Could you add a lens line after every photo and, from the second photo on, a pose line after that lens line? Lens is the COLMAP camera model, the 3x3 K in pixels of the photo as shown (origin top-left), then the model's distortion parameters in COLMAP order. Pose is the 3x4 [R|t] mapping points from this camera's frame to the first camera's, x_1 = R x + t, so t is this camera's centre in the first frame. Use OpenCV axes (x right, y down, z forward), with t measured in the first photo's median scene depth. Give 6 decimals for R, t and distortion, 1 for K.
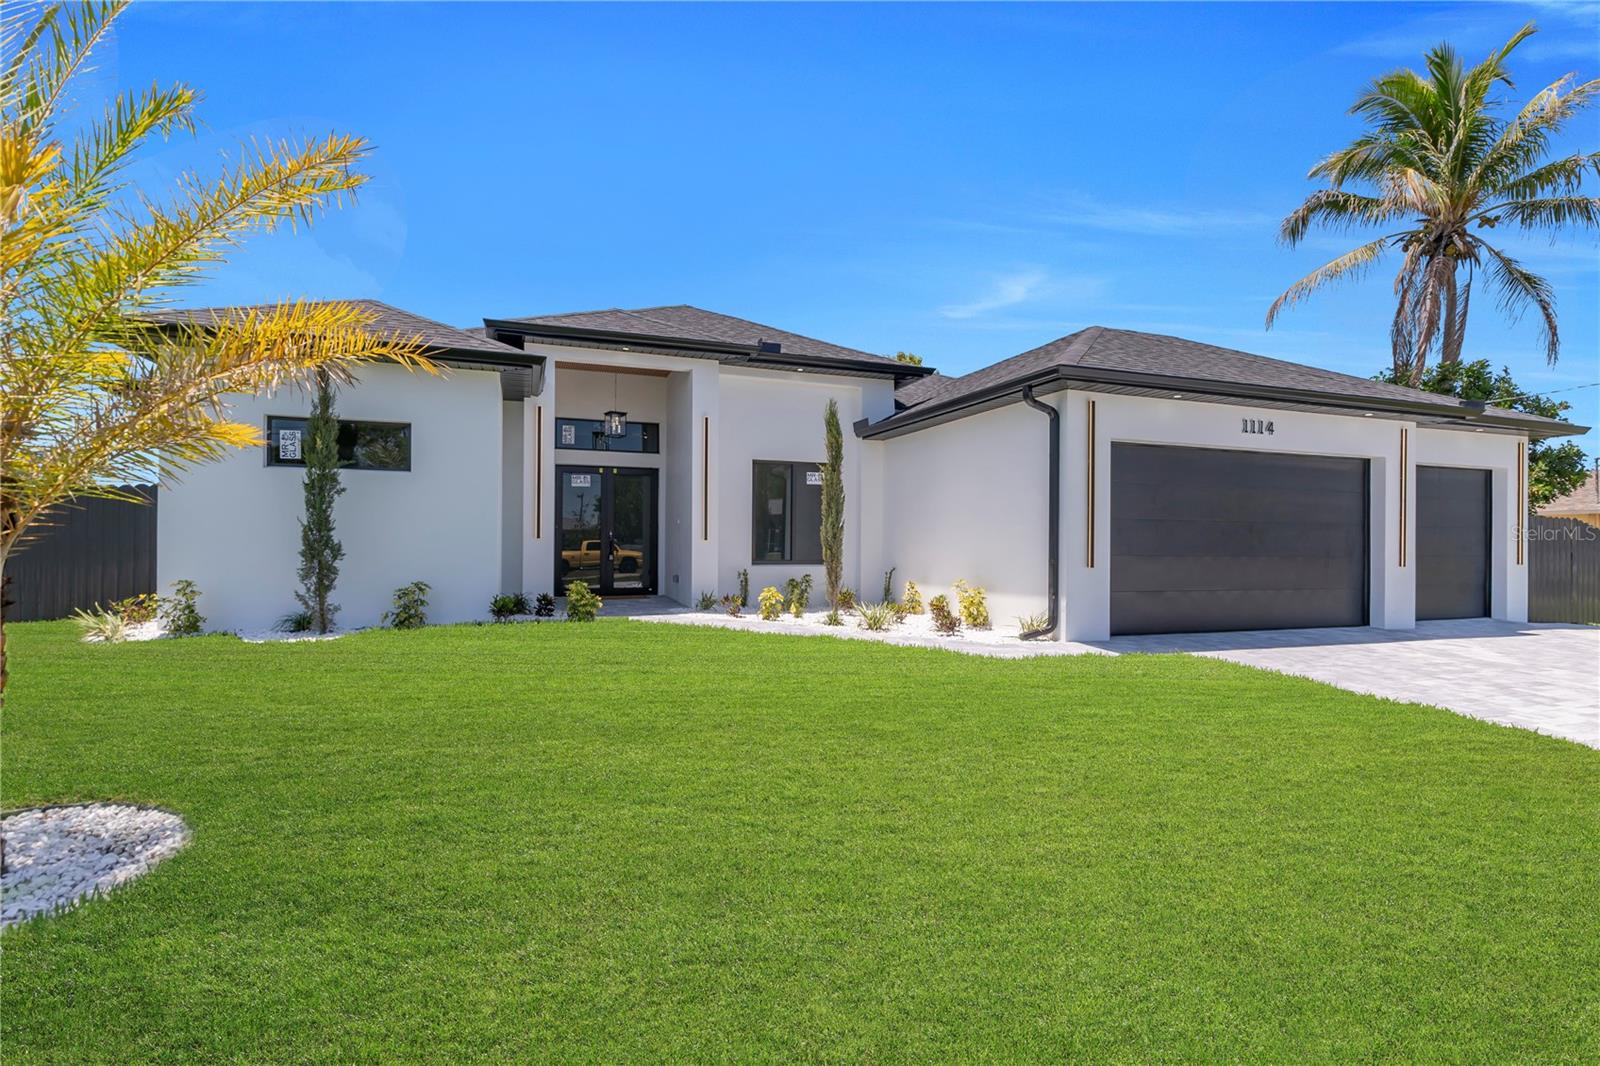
lens RADIAL K [[769.4, 0, 807.7], [0, 769.4, 534.8], [0, 0, 1]] dist [0.001671, -0.001334]
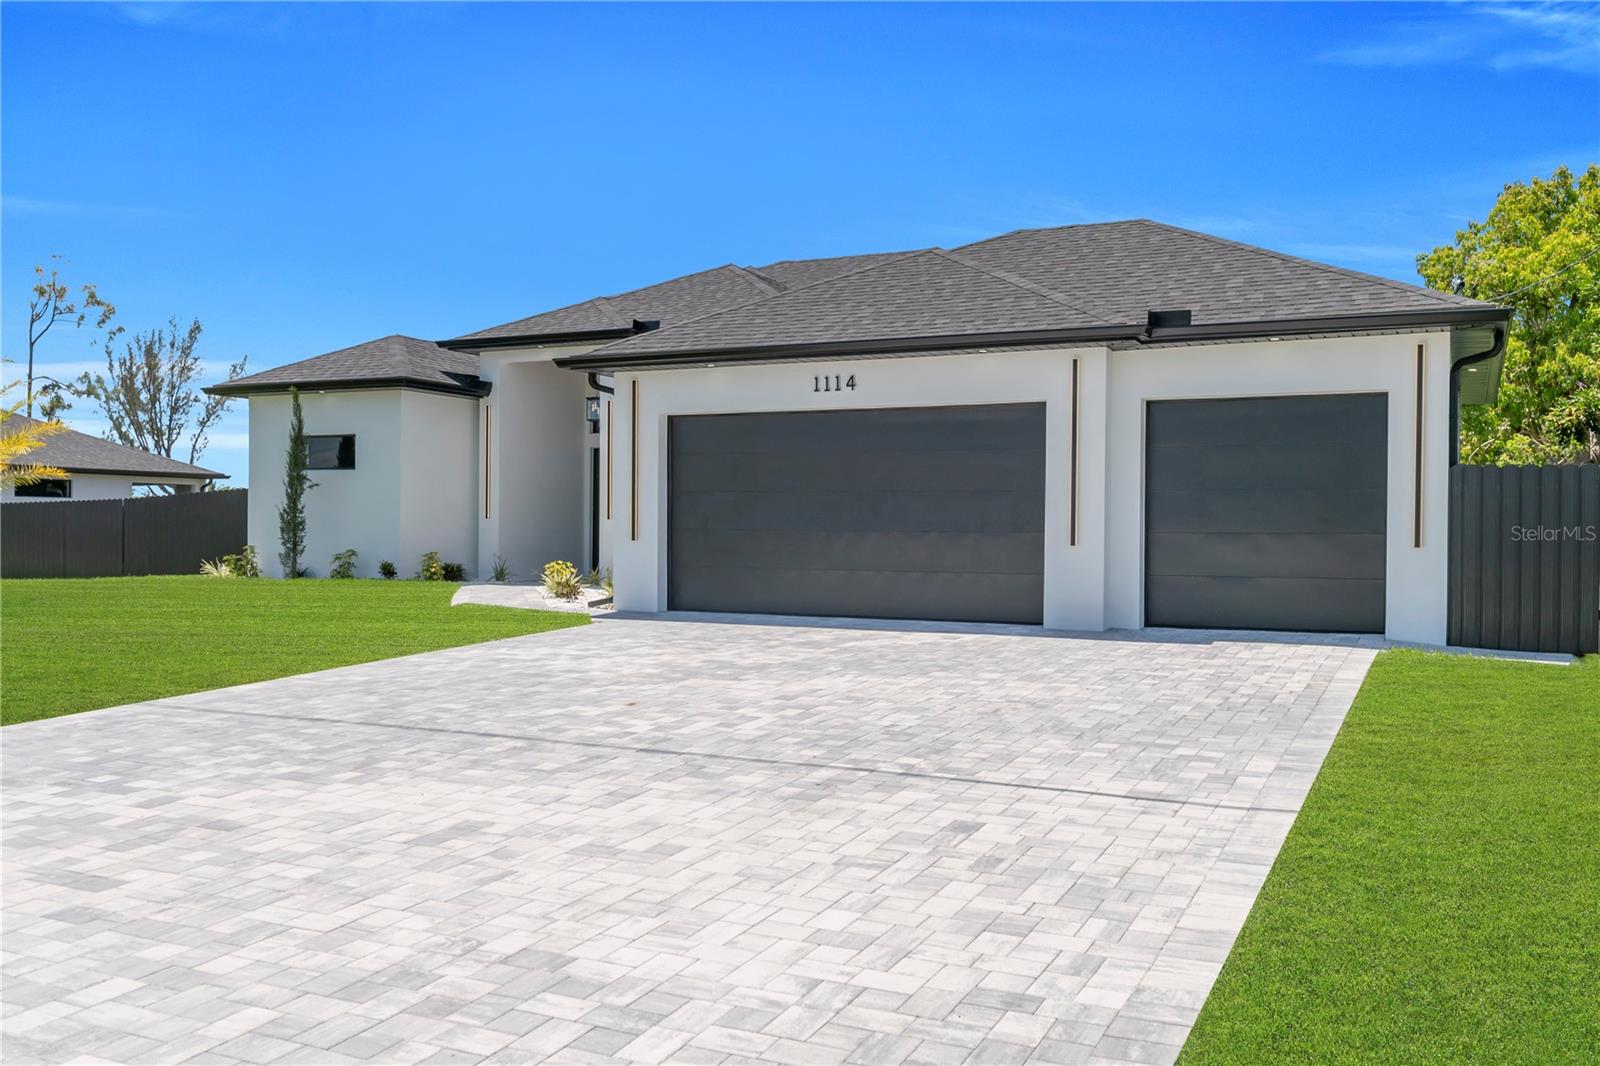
lens RADIAL K [[1381.4, 0, 797.9], [0, 1381.4, 533.5], [0, 0, 1]] dist [0.003095, -0.021845]
pose [[0.686421, -0.000570, -0.727204, 1.395506], [0.005345, 0.999977, 0.004261, 0.019744], [0.727185, -0.006812, 0.686408, -0.091846]]
